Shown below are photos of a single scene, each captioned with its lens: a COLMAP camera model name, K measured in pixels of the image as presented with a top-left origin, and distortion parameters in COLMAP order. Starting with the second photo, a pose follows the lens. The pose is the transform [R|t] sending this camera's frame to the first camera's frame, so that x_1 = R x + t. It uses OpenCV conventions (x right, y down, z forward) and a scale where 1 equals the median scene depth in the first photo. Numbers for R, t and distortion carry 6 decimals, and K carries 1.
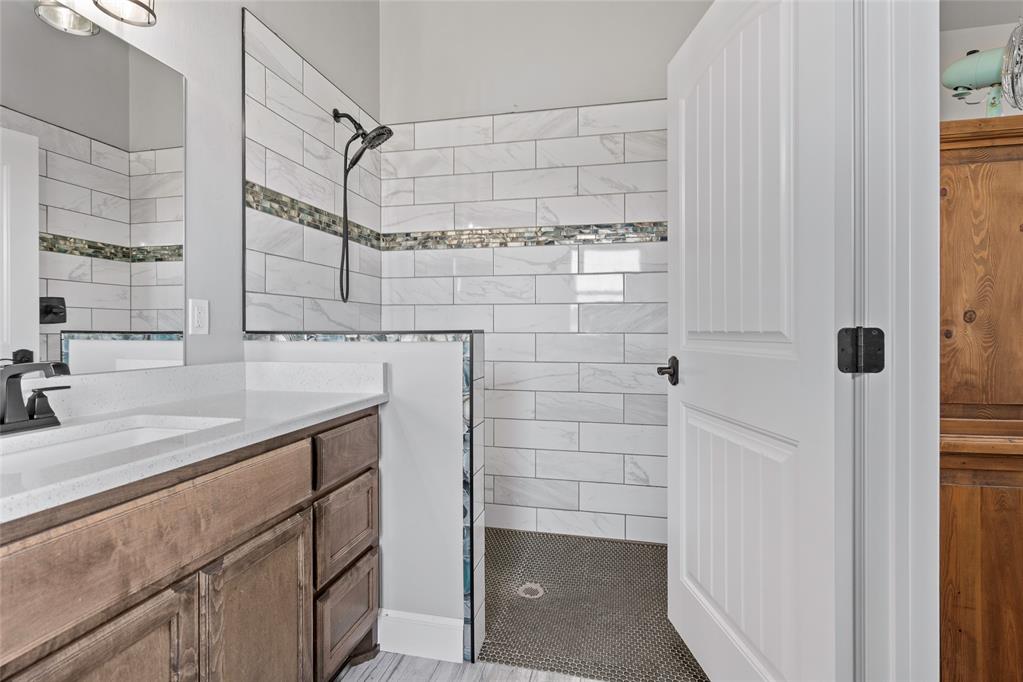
lens RADIAL K [[469.7, 0, 519.9], [0, 469.7, 326.9], [0, 0, 1]] dist [-0.002646, -0.000055]
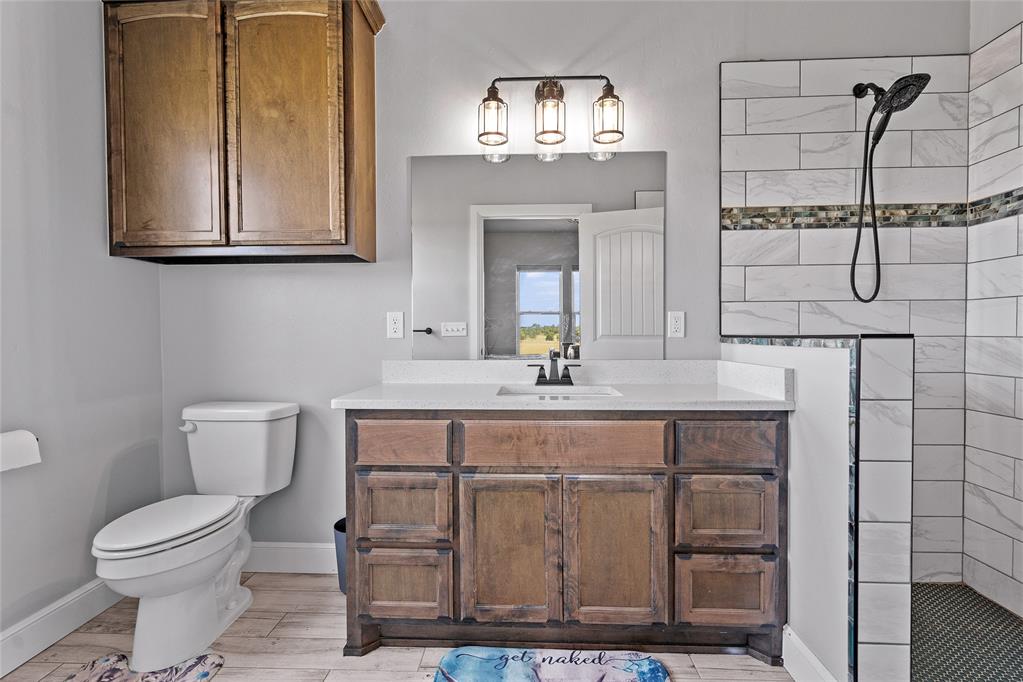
lens RADIAL K [[469.7, 0, 516.6], [0, 469.7, 343.3], [0, 0, 1]] dist [-0.002646, -0.000055]
pose [[0.172214, 0.017843, -0.984898, 0.477029], [0.008635, 0.999770, 0.019622, 0.001696], [0.985022, -0.011883, 0.172021, 0.263278]]
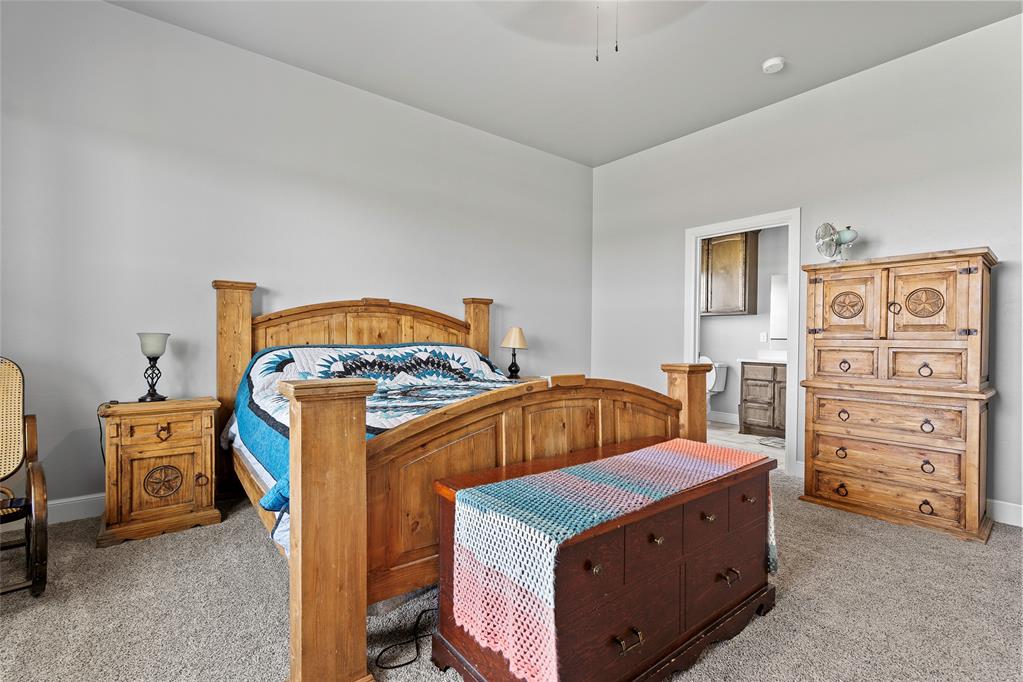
lens RADIAL K [[469.7, 0, 512.6], [0, 469.7, 344.0], [0, 0, 1]] dist [-0.002646, -0.000055]
pose [[-0.637210, 0.001565, -0.770689, 2.791623], [-0.007813, 0.999933, 0.008490, 0.010334], [0.770651, 0.011431, -0.637155, 0.878594]]
